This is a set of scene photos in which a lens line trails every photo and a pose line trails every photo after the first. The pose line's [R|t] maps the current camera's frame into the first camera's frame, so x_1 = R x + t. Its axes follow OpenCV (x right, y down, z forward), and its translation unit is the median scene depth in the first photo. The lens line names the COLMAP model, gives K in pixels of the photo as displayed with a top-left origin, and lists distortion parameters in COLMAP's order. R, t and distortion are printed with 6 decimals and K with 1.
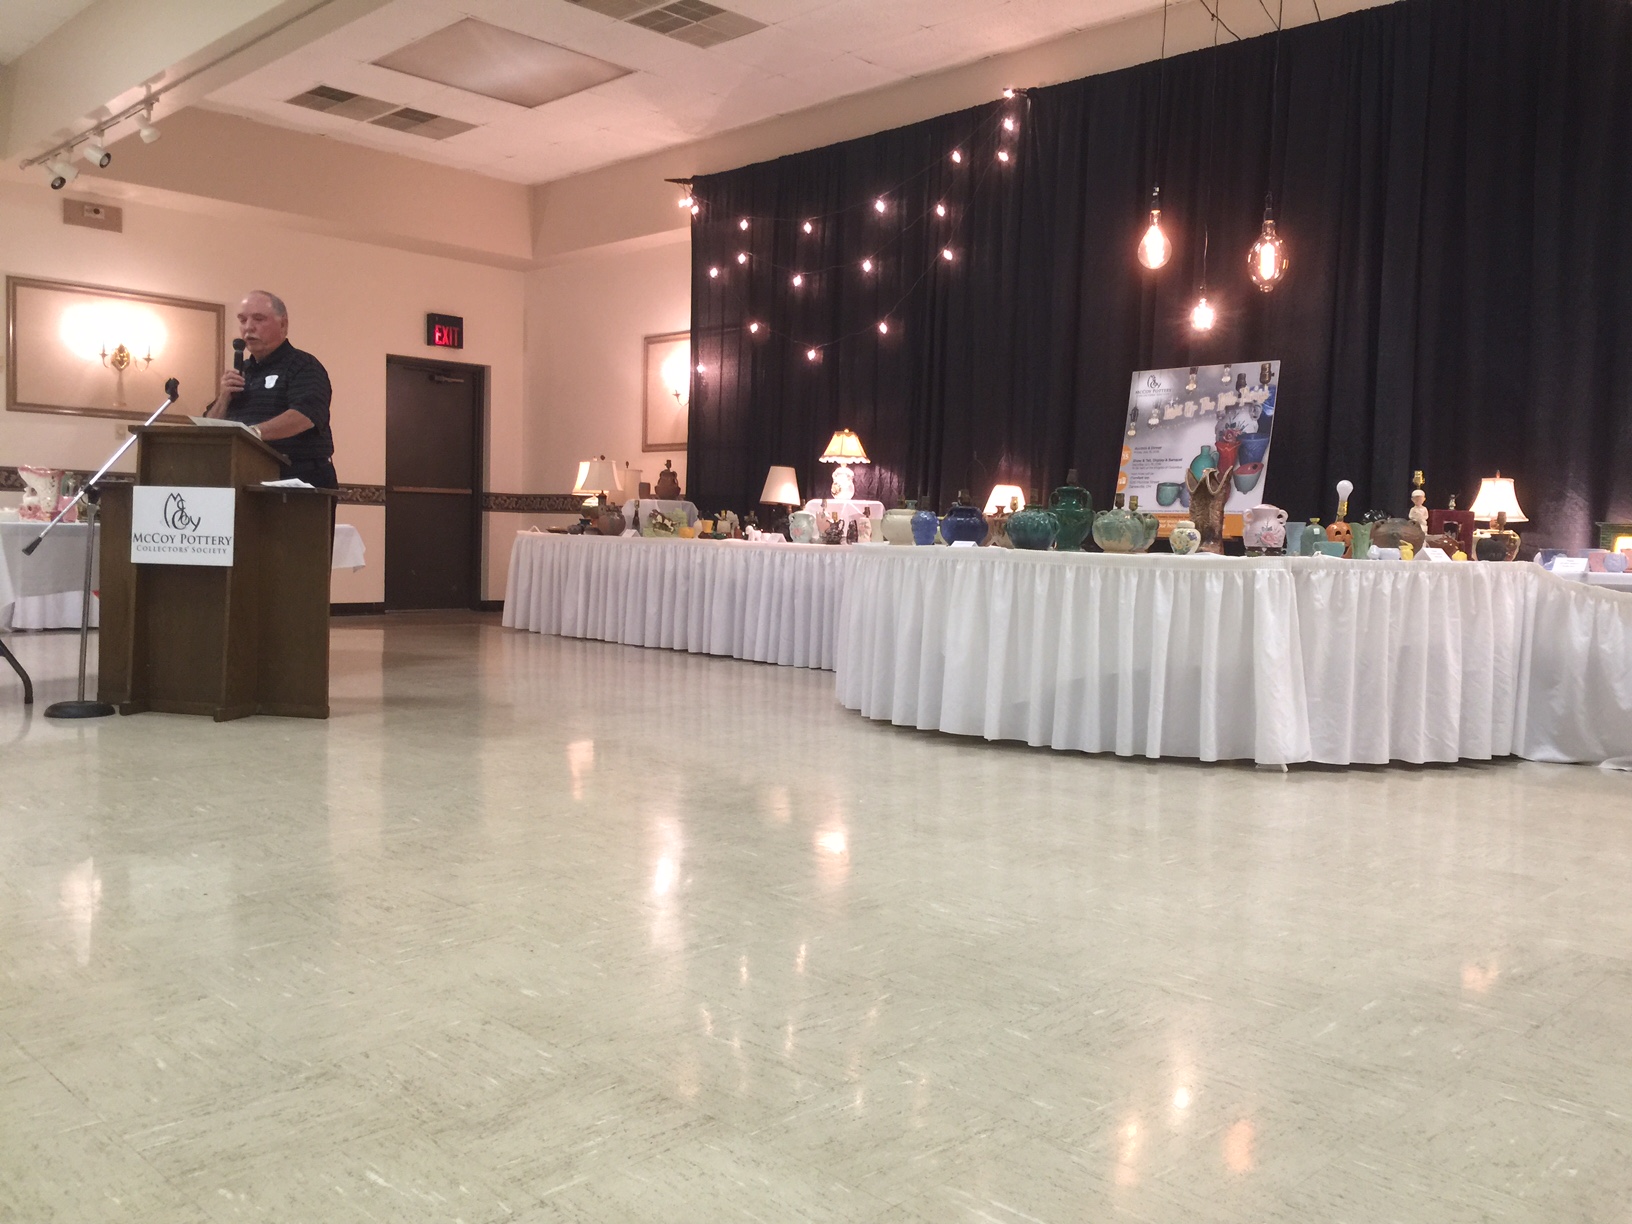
lens RADIAL K [[1390.7, 0, 805.7], [0, 1390.7, 599.1], [0, 0, 1]] dist [0.070891, -0.097751]
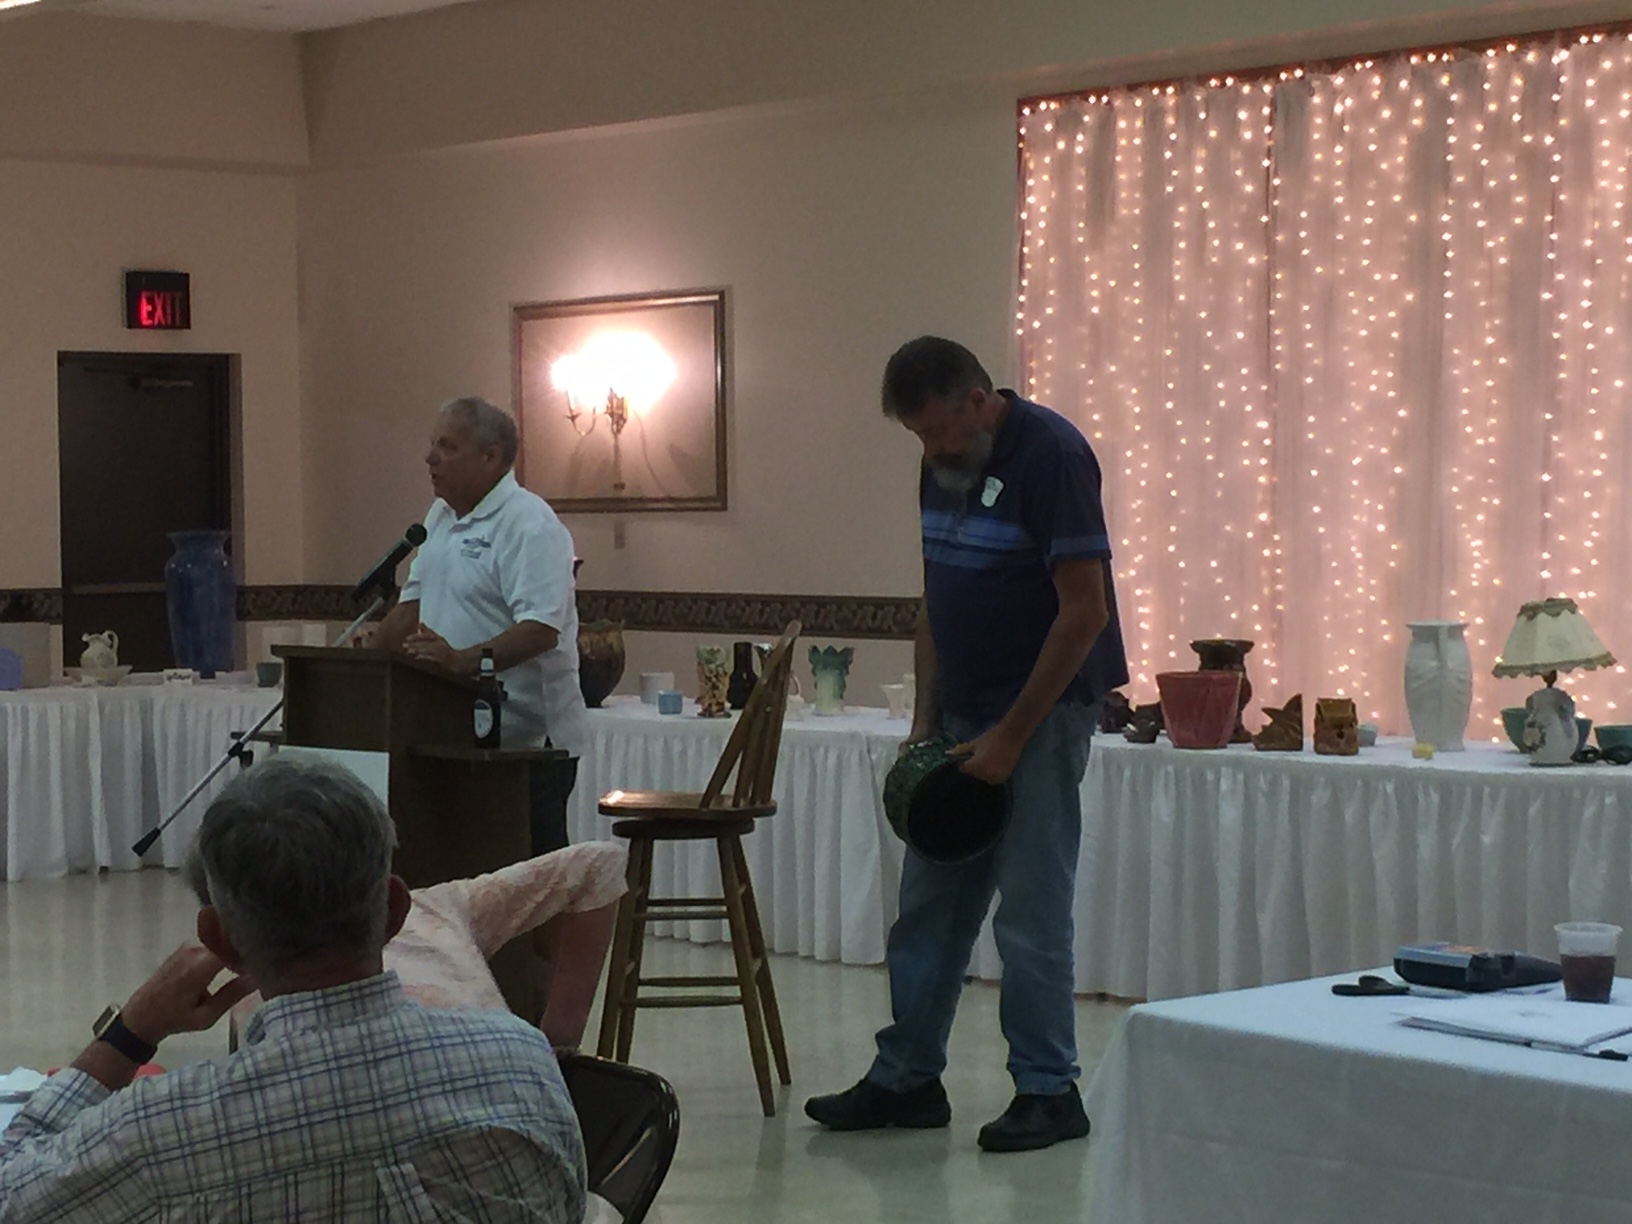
lens RADIAL K [[3641.3, 0, 815.3], [0, 3641.3, 610.6], [0, 0, 1]] dist [0.043080, 0.000000]
pose [[0.997358, -0.034936, -0.063688, 0.156587], [0.033706, 0.999226, -0.020283, -0.055947], [0.064348, 0.018082, 0.997764, -0.740980]]
